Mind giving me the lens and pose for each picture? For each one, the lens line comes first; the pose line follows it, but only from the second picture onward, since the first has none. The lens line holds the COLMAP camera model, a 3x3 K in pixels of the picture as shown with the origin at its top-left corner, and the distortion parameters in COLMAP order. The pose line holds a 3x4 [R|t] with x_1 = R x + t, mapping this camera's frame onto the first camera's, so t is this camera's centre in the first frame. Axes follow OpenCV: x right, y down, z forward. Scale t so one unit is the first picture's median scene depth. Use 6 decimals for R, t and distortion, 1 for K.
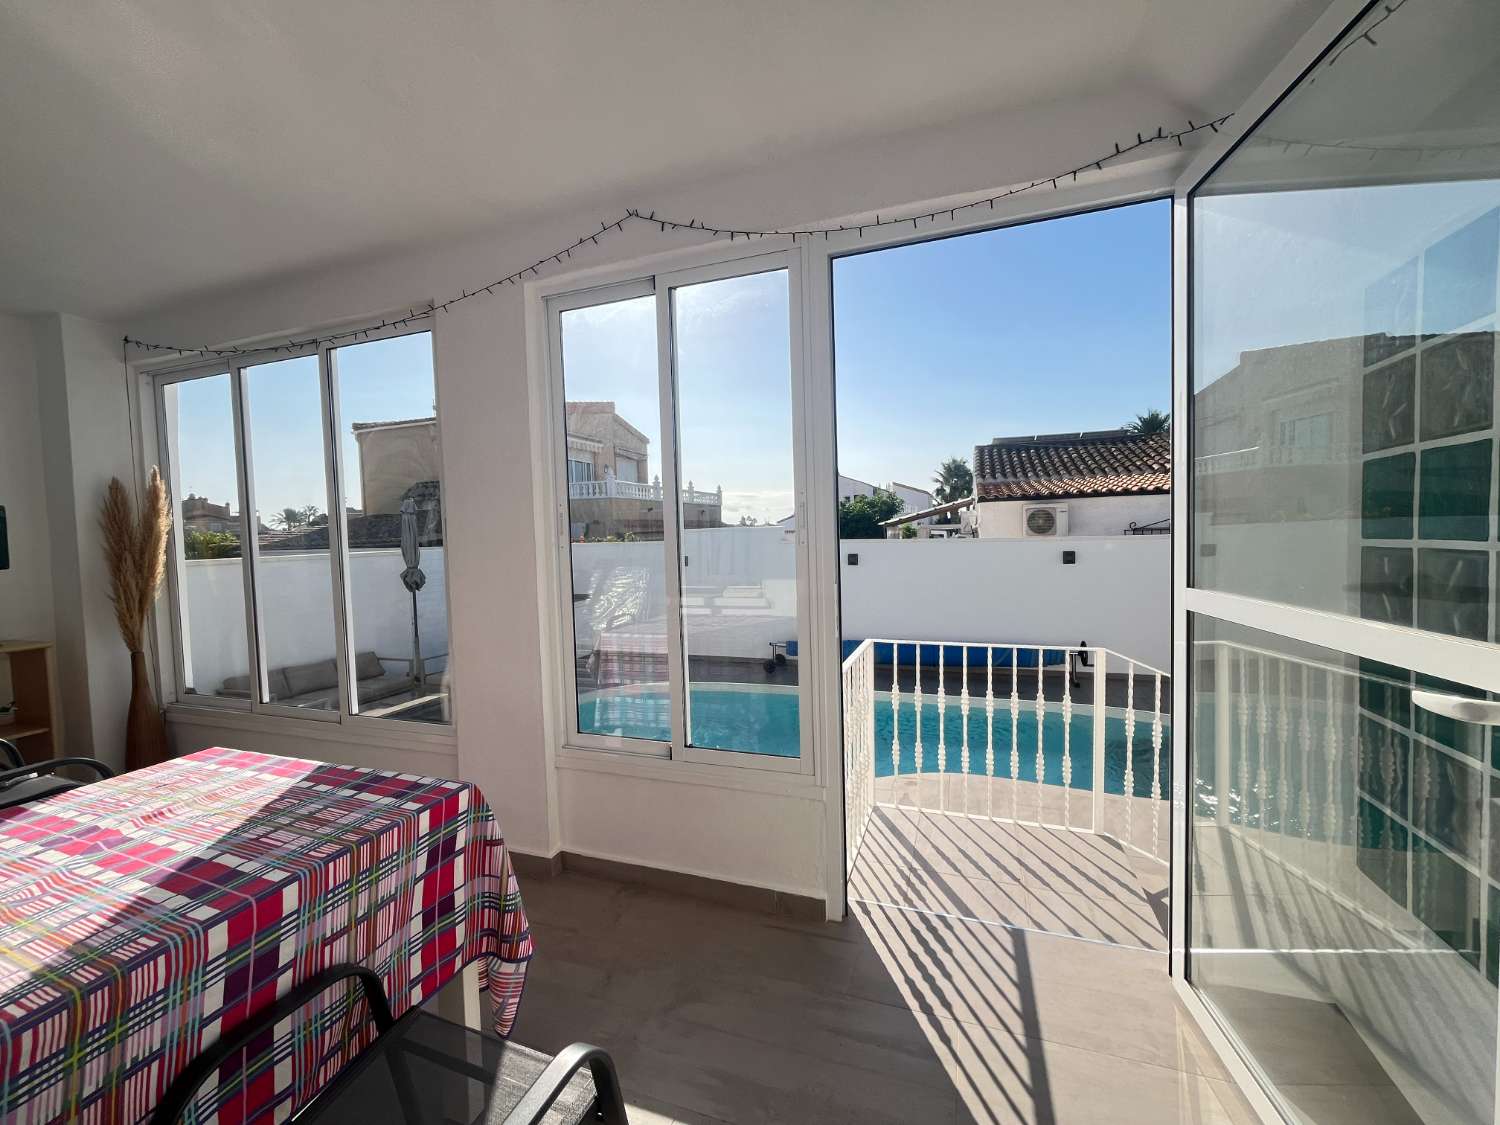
lens RADIAL K [[610.2, 0, 751.1], [0, 610.2, 554.8], [0, 0, 1]] dist [-0.002992, -0.000250]
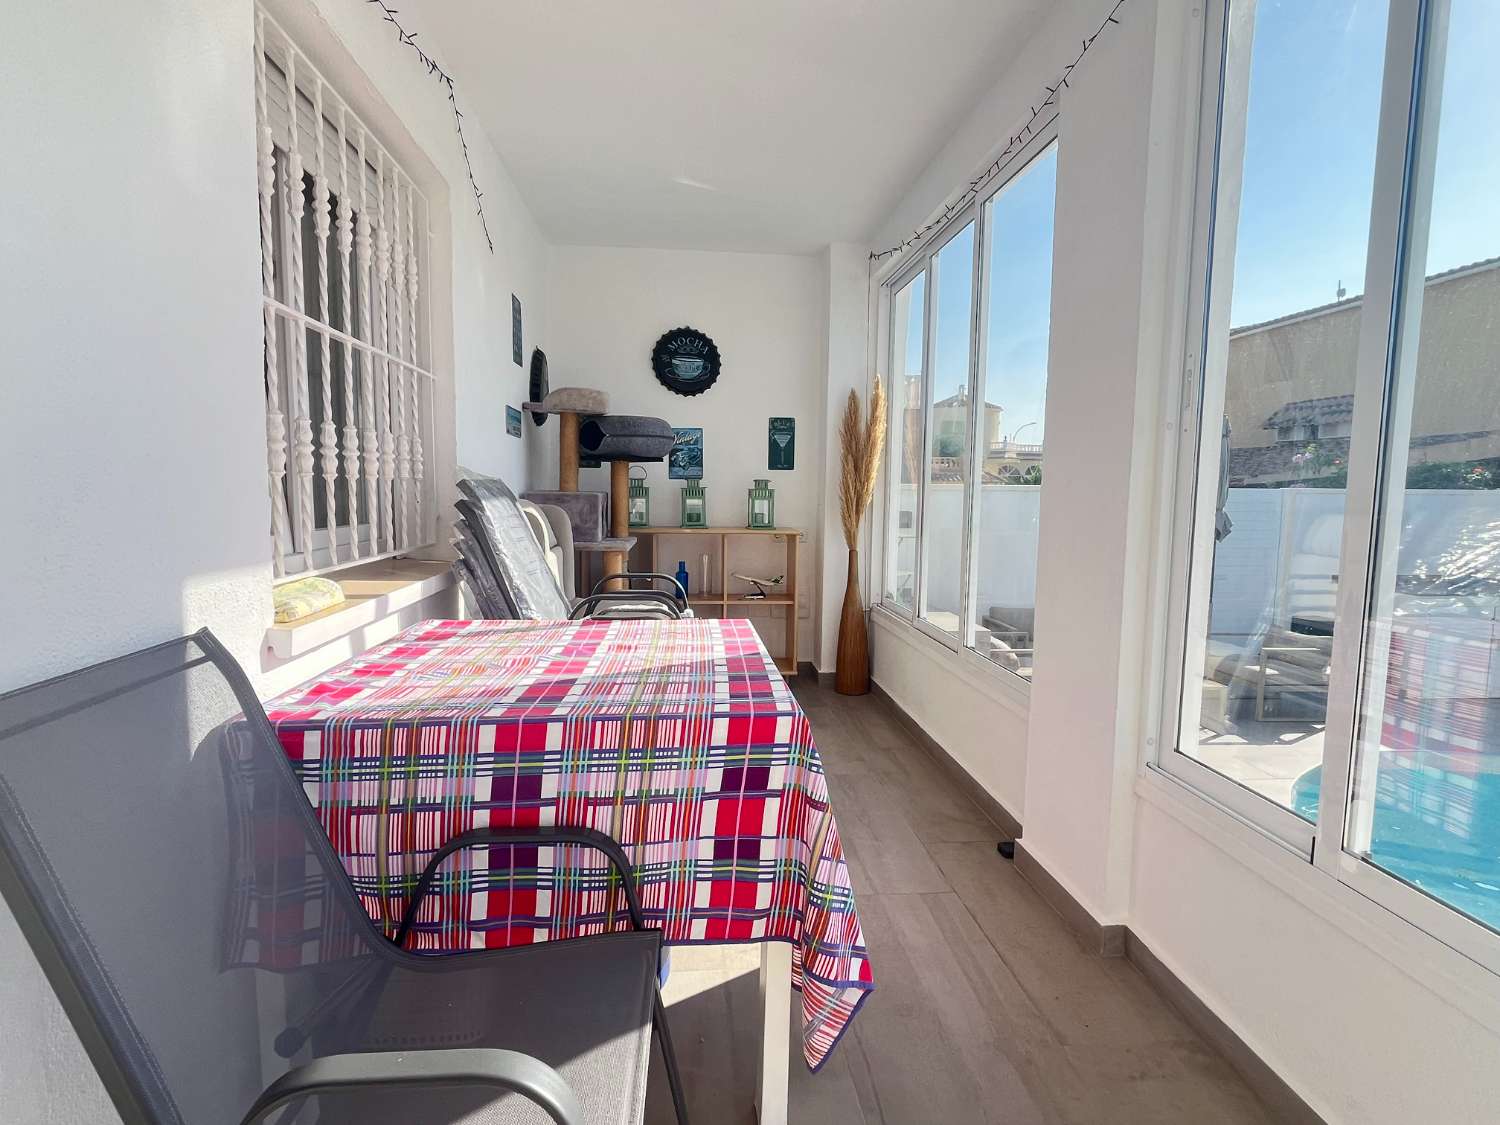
lens RADIAL K [[758.6, 0, 752.4], [0, 758.6, 570.0], [0, 0, 1]] dist [0.003252, 0.000089]
pose [[0.425068, 0.135592, -0.894948, 0.348534], [-0.067209, 0.990715, 0.118180, 0.116149], [0.902663, 0.009914, 0.430234, 0.632539]]
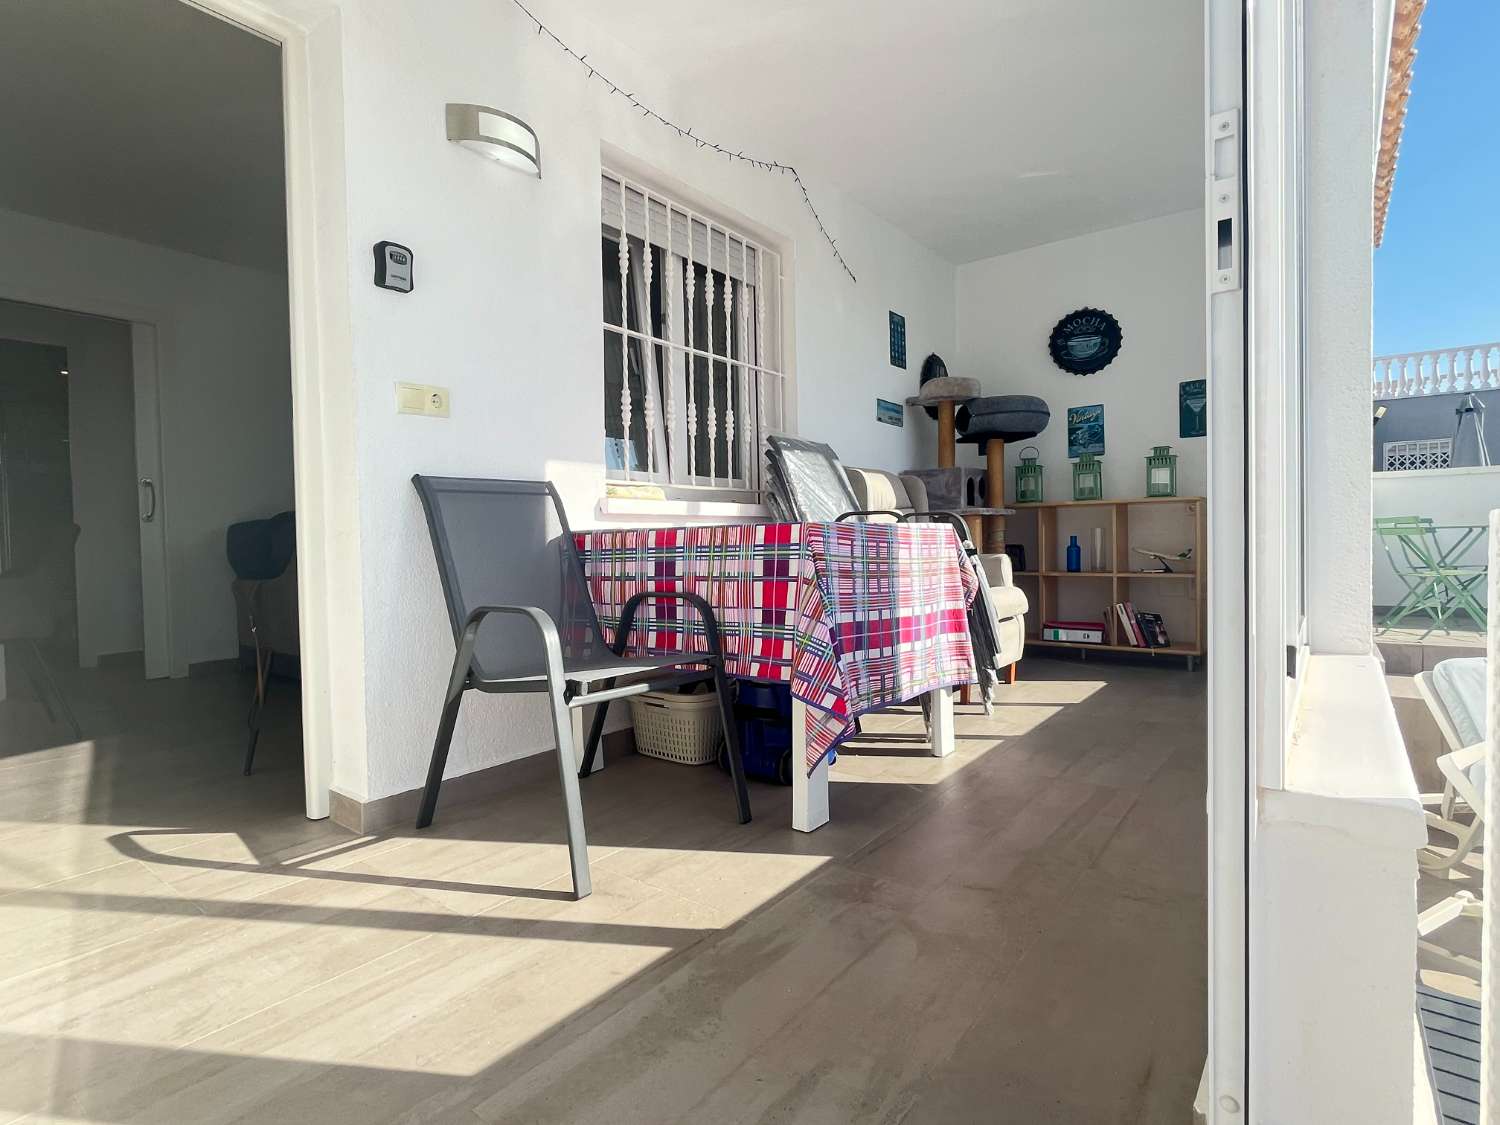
lens RADIAL K [[758.6, 0, 745.1], [0, 758.6, 553.1], [0, 0, 1]] dist [0.003252, 0.000089]
pose [[-0.281045, 0.066139, -0.957413, 0.968620], [-0.007458, 0.997442, 0.071094, 0.380952], [0.959666, 0.027120, -0.279833, 1.448953]]
